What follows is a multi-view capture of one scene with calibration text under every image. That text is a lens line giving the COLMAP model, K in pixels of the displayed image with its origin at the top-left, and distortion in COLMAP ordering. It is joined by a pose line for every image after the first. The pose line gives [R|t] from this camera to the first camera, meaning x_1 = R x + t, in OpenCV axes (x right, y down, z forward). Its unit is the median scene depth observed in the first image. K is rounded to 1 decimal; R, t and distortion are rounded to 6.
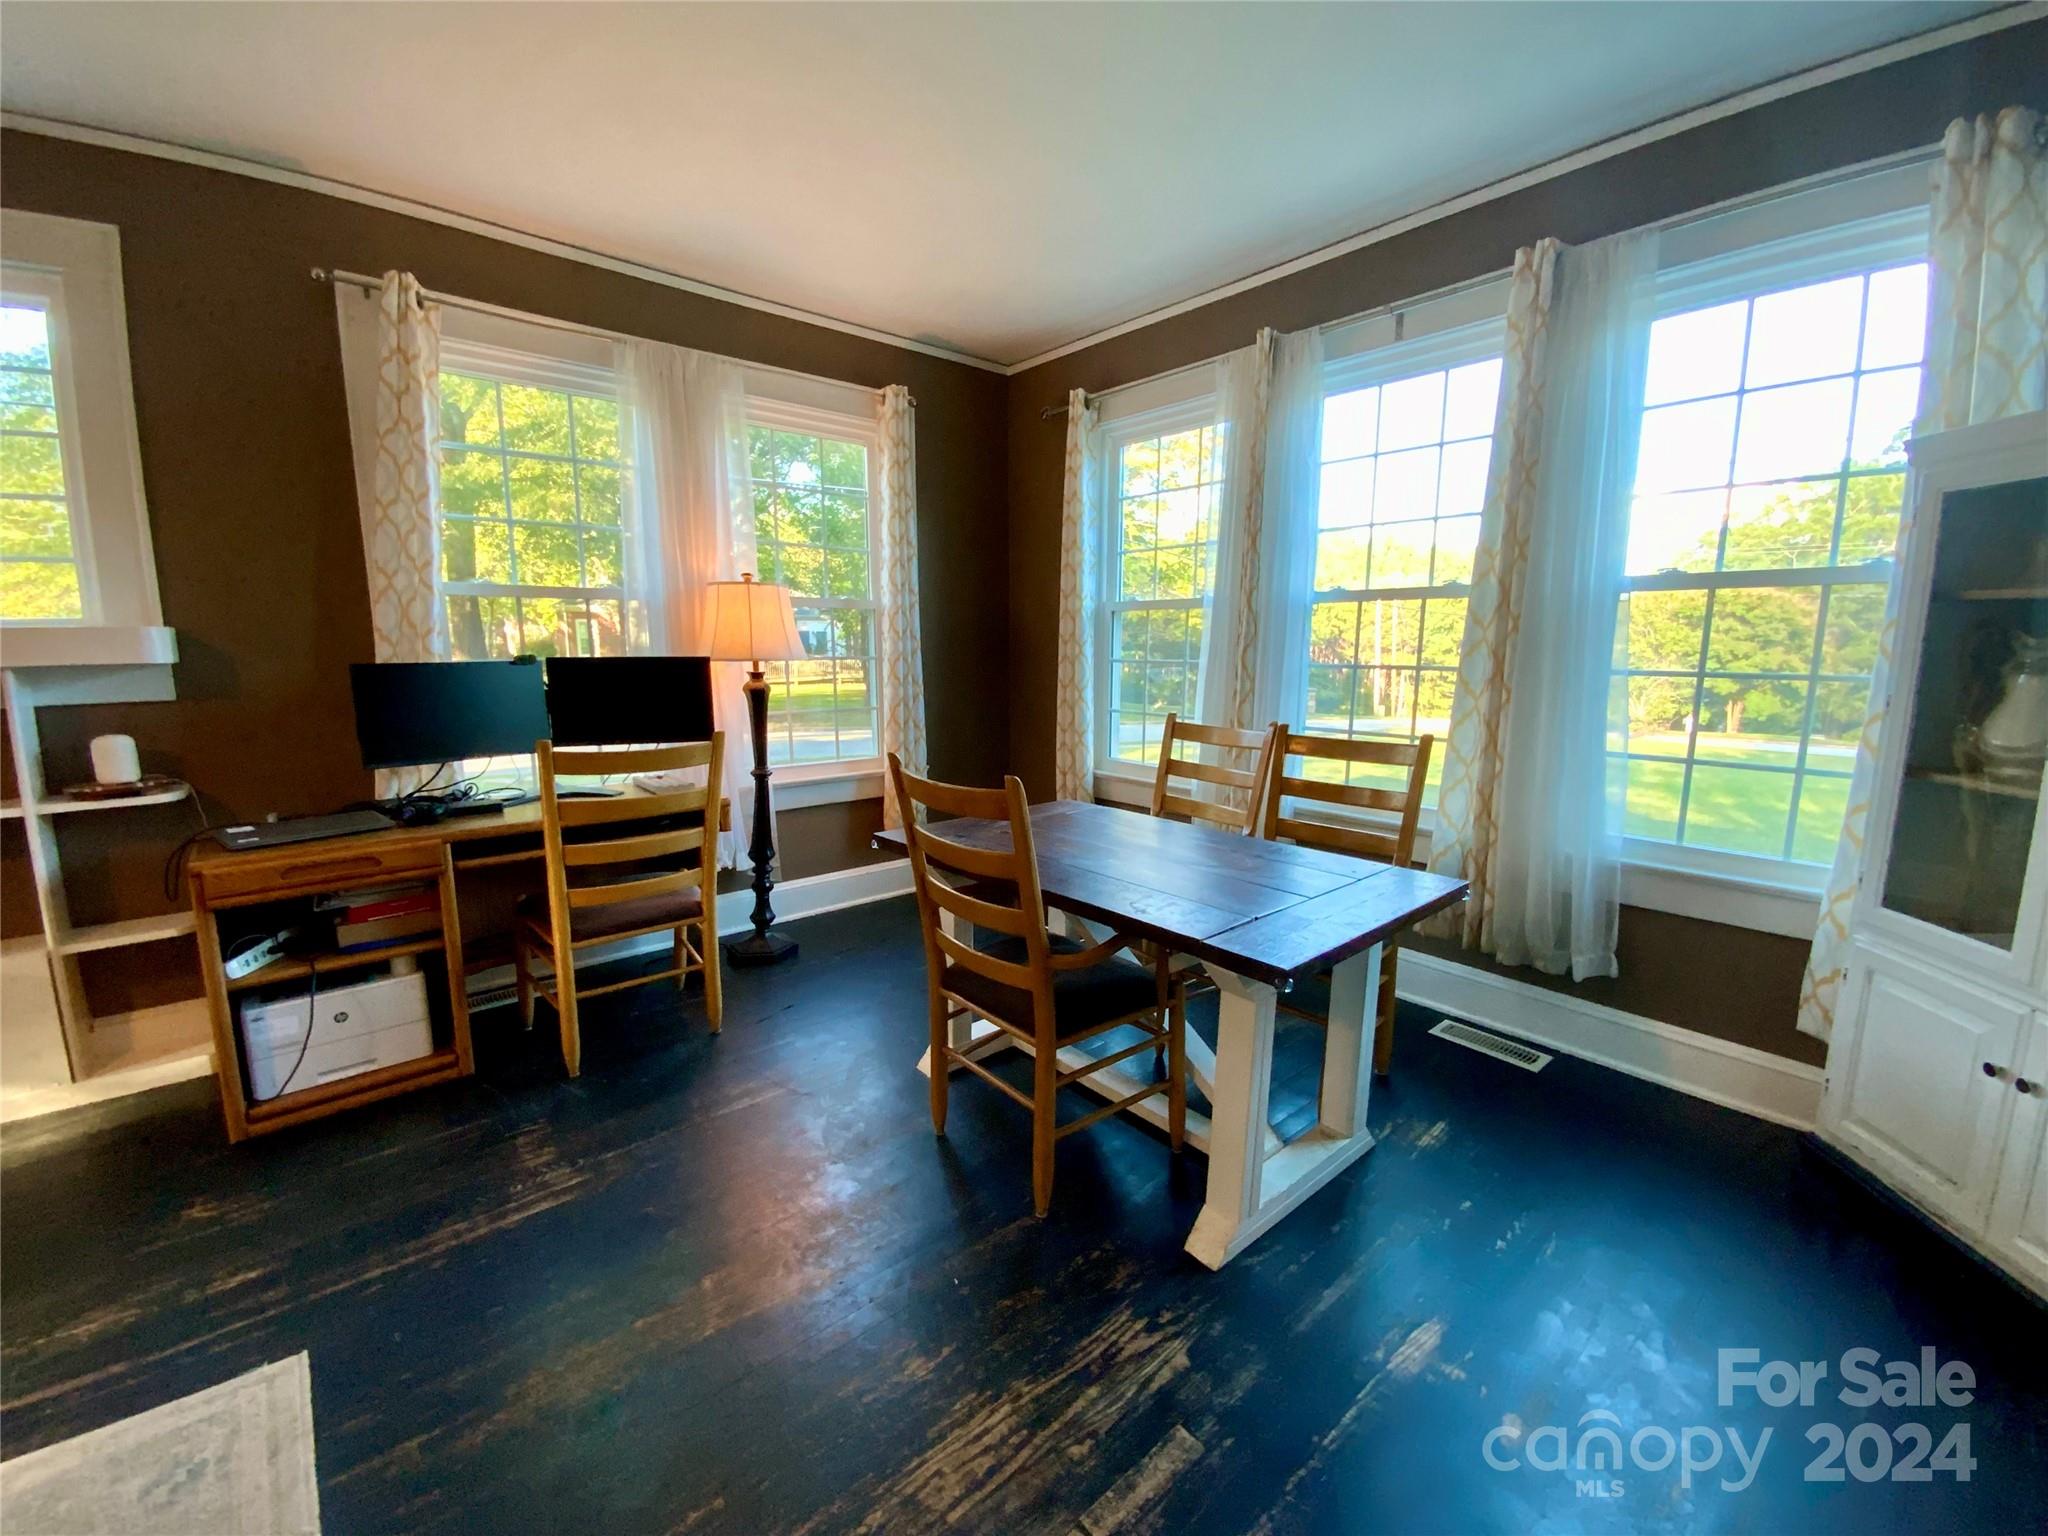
lens RADIAL K [[818.9, 0, 1069.5], [0, 818.9, 767.9], [0, 0, 1]] dist [0.038992, -0.028947]
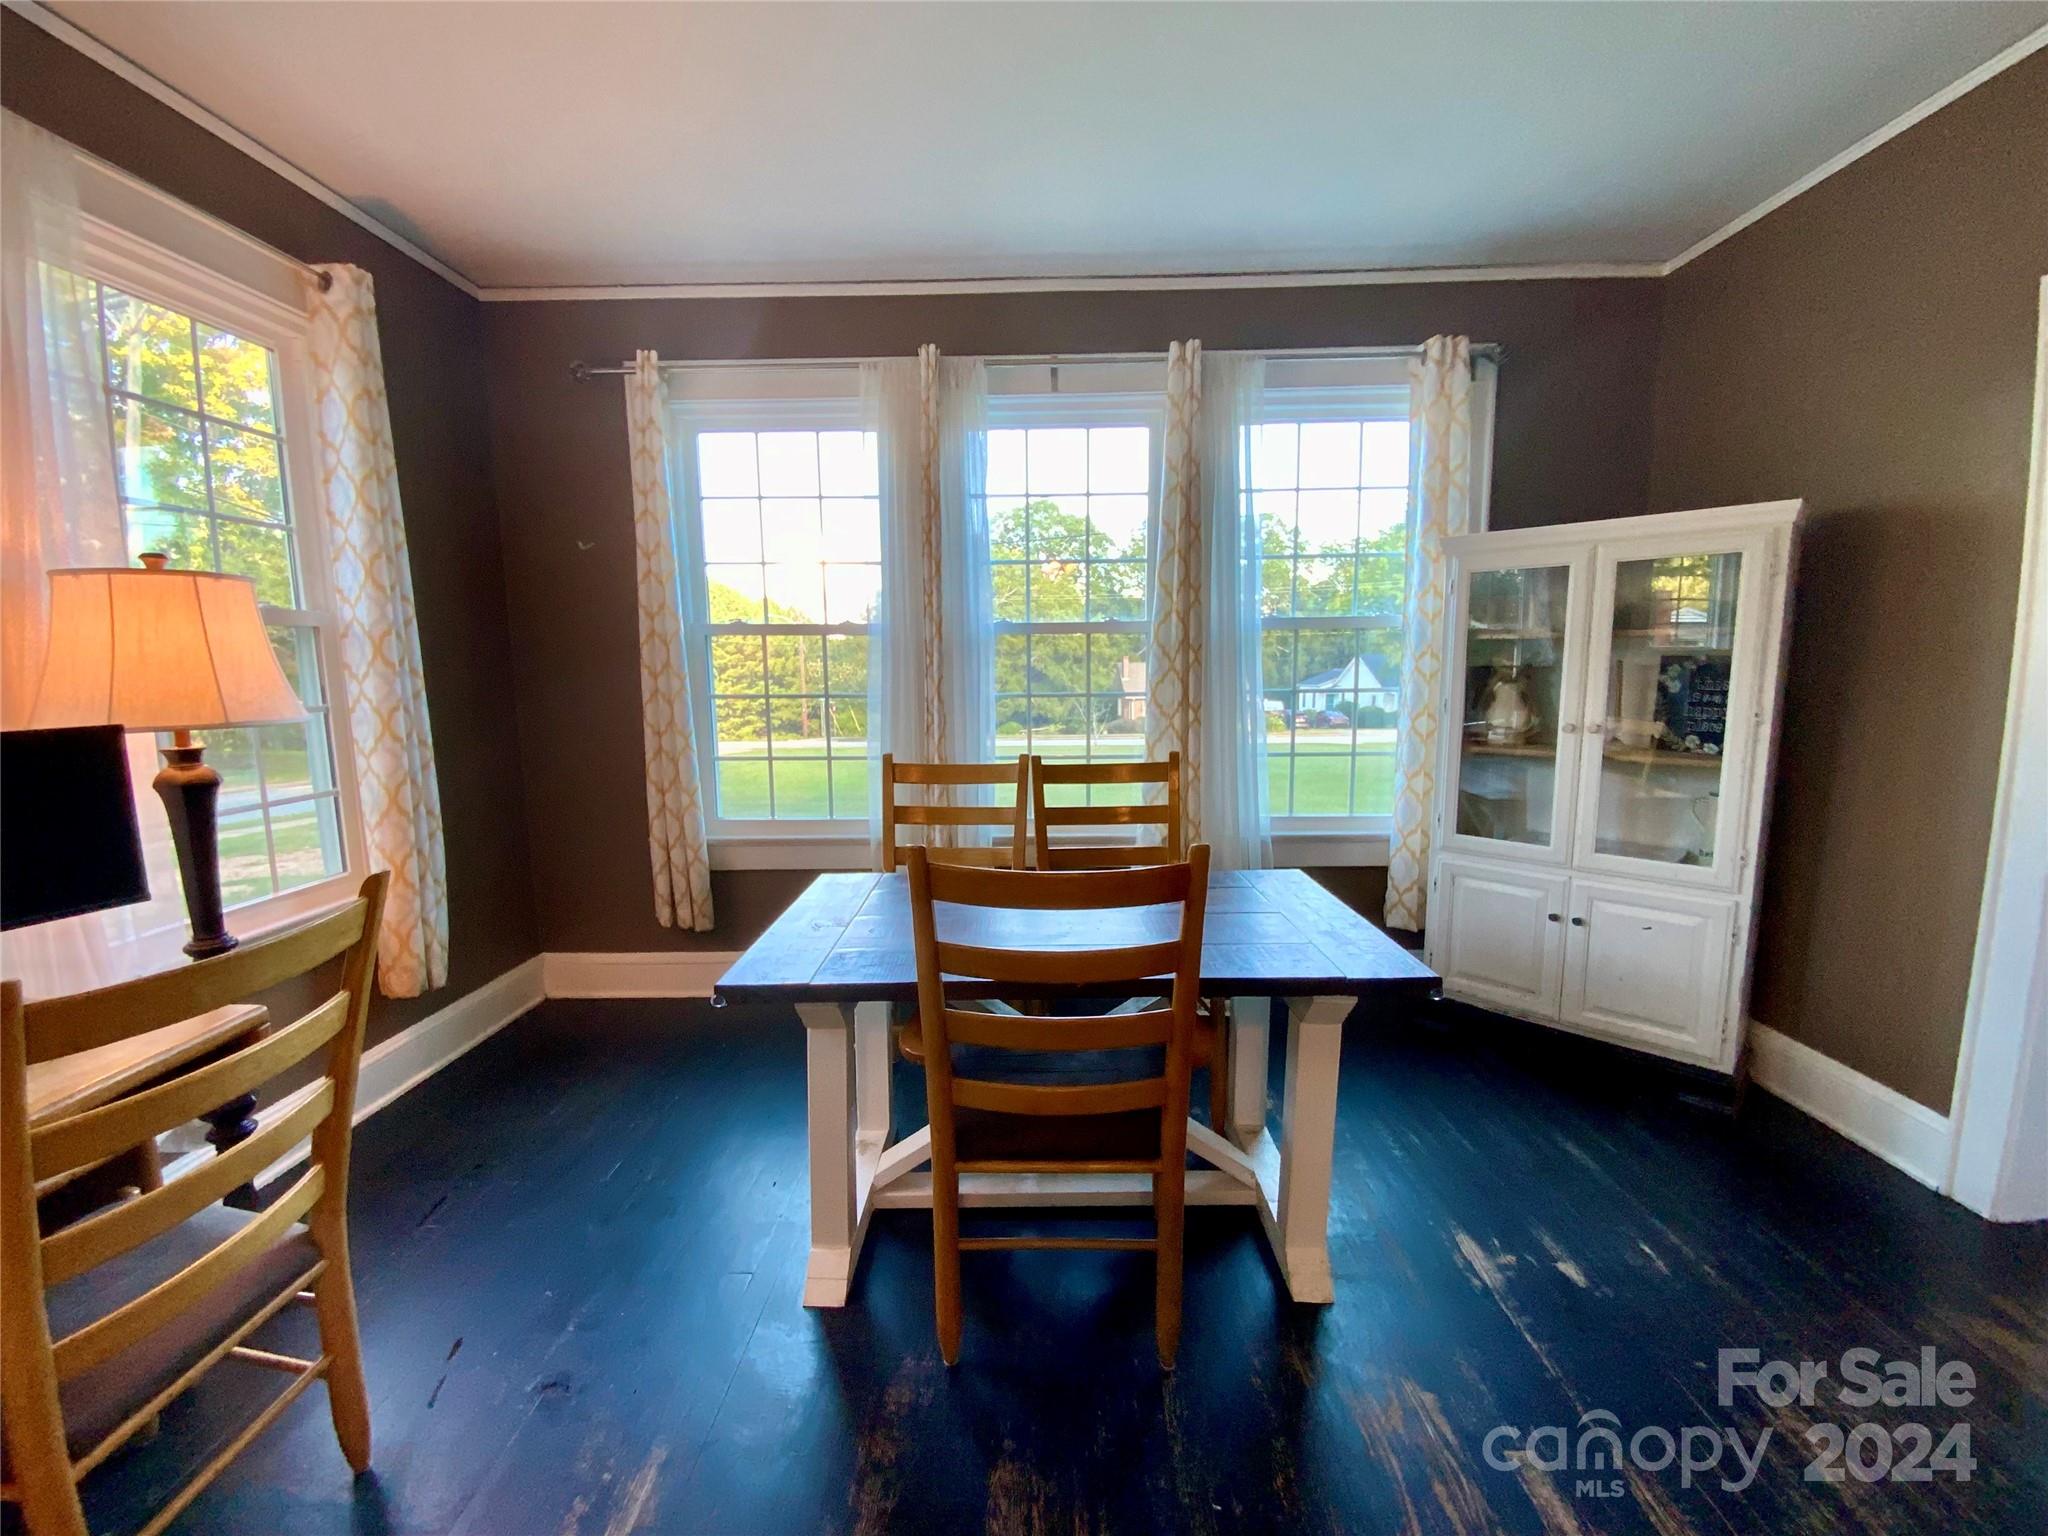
lens RADIAL K [[816.5, 0, 1028.3], [0, 816.5, 760.5], [0, 0, 1]] dist [-0.001578, -0.000108]
pose [[0.689997, -0.096193, 0.717392, -0.415433], [0.123401, 0.992253, 0.014360, -0.056602], [-0.713216, 0.078618, 0.696522, 0.307922]]
